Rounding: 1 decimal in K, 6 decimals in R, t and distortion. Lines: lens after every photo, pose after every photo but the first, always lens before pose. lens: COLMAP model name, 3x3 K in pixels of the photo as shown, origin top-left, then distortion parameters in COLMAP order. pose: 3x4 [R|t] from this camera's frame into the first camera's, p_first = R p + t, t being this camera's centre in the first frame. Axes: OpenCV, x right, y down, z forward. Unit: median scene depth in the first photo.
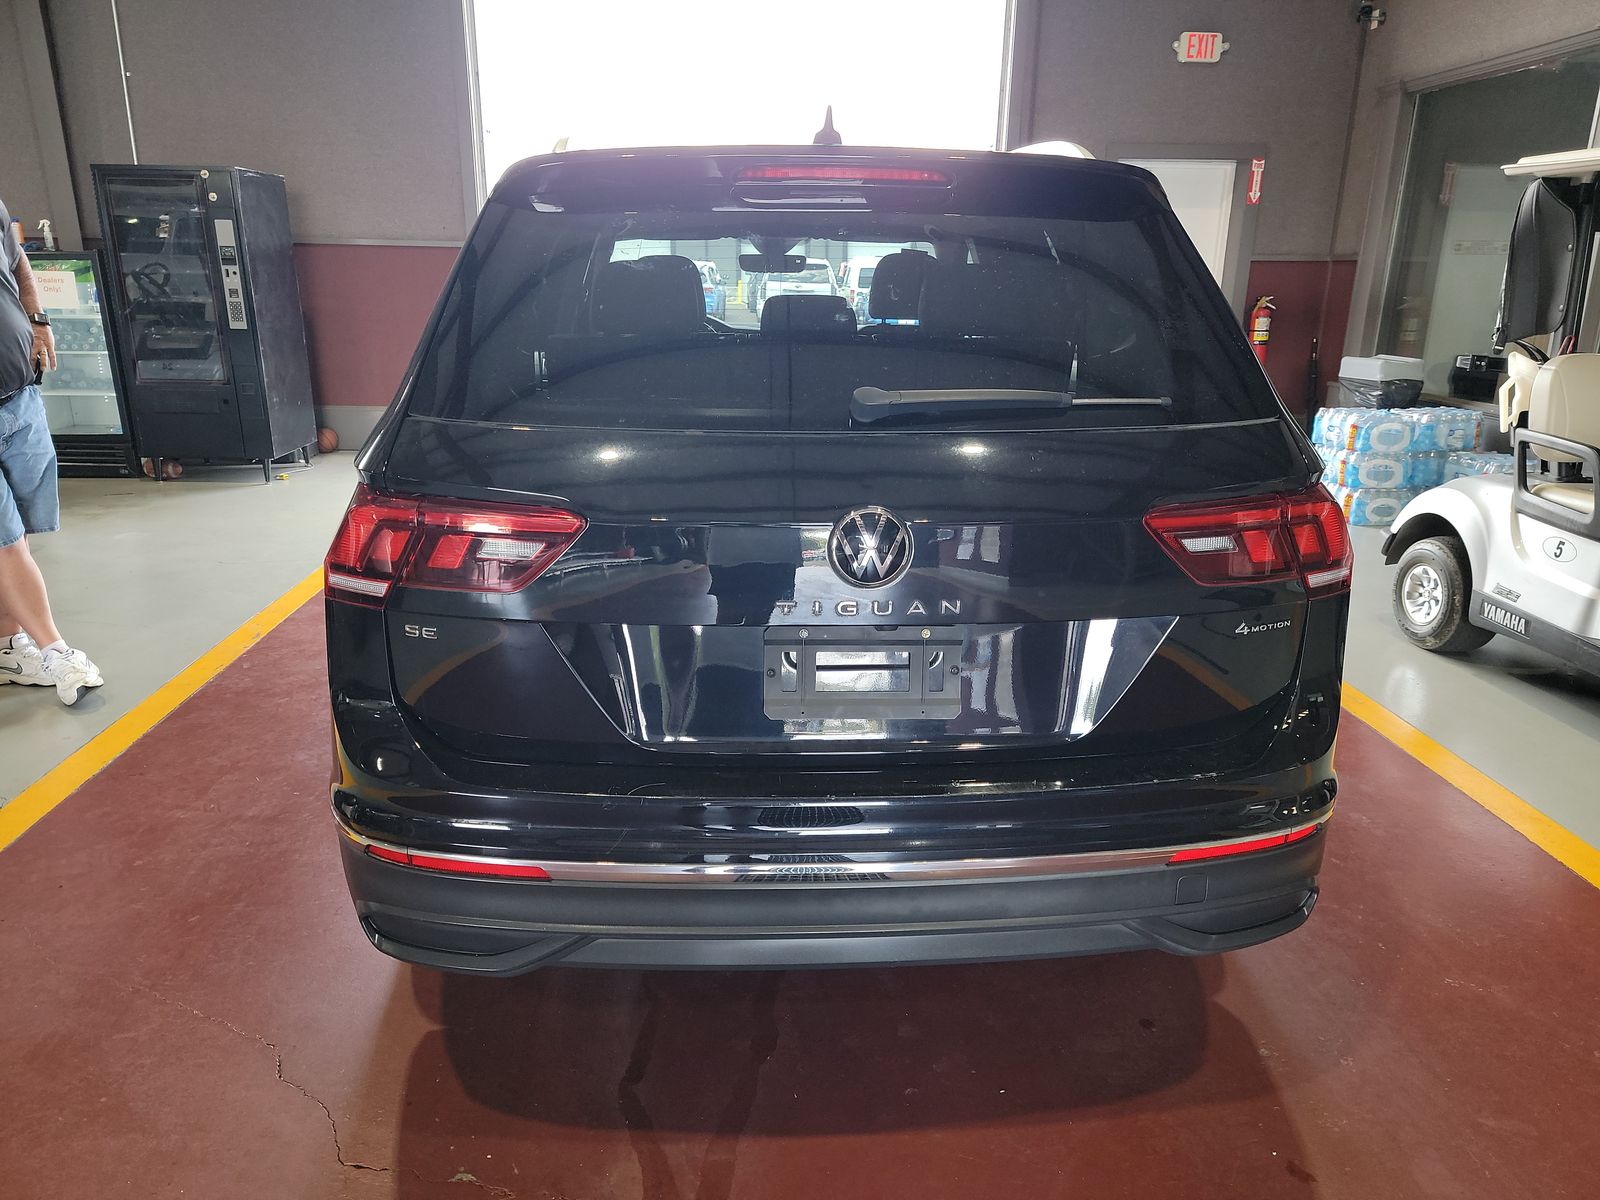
lens RADIAL K [[1112.3, 0, 793.3], [0, 1112.3, 602.7], [0, 0, 1]] dist [0.042534, -0.041174]
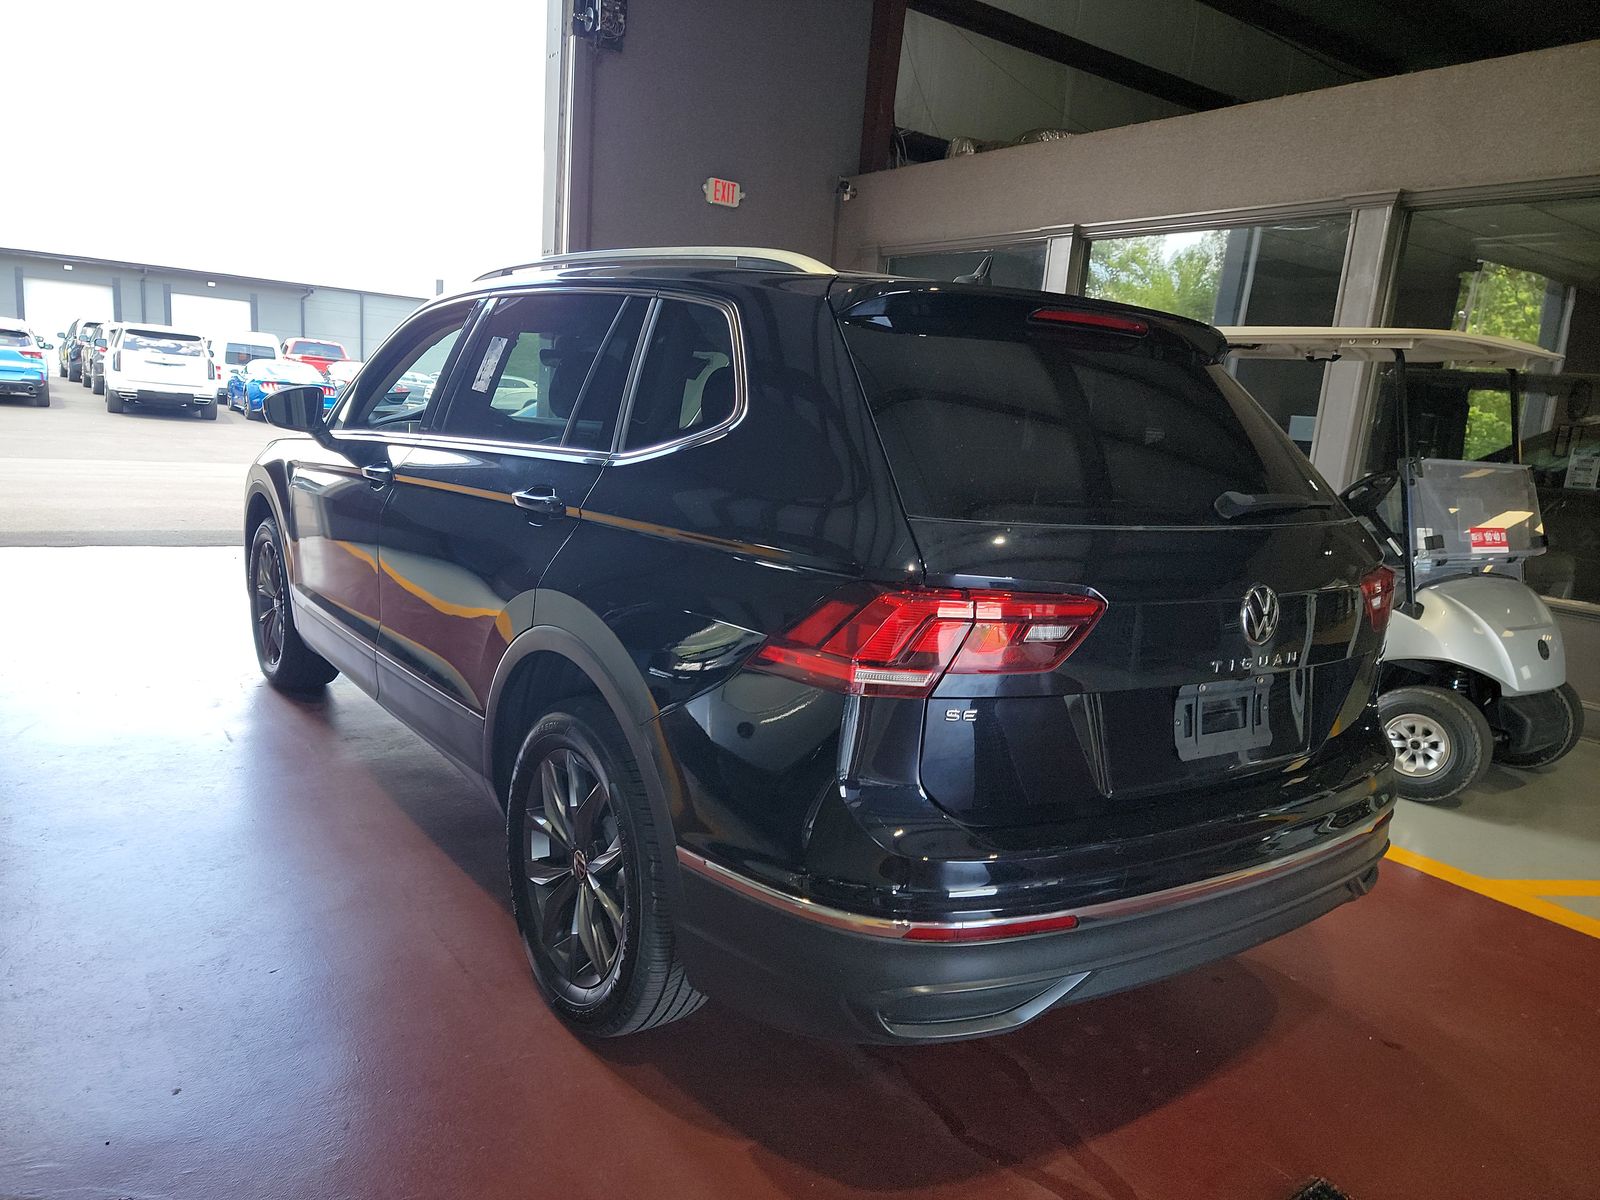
lens RADIAL K [[1112.3, 0, 804.4], [0, 1112.3, 612.4], [0, 0, 1]] dist [0.042534, -0.041174]
pose [[0.846013, -0.045407, 0.531226, -0.239469], [0.084404, 0.995209, -0.049353, -0.007438], [-0.526439, 0.086591, 0.845792, 0.038501]]
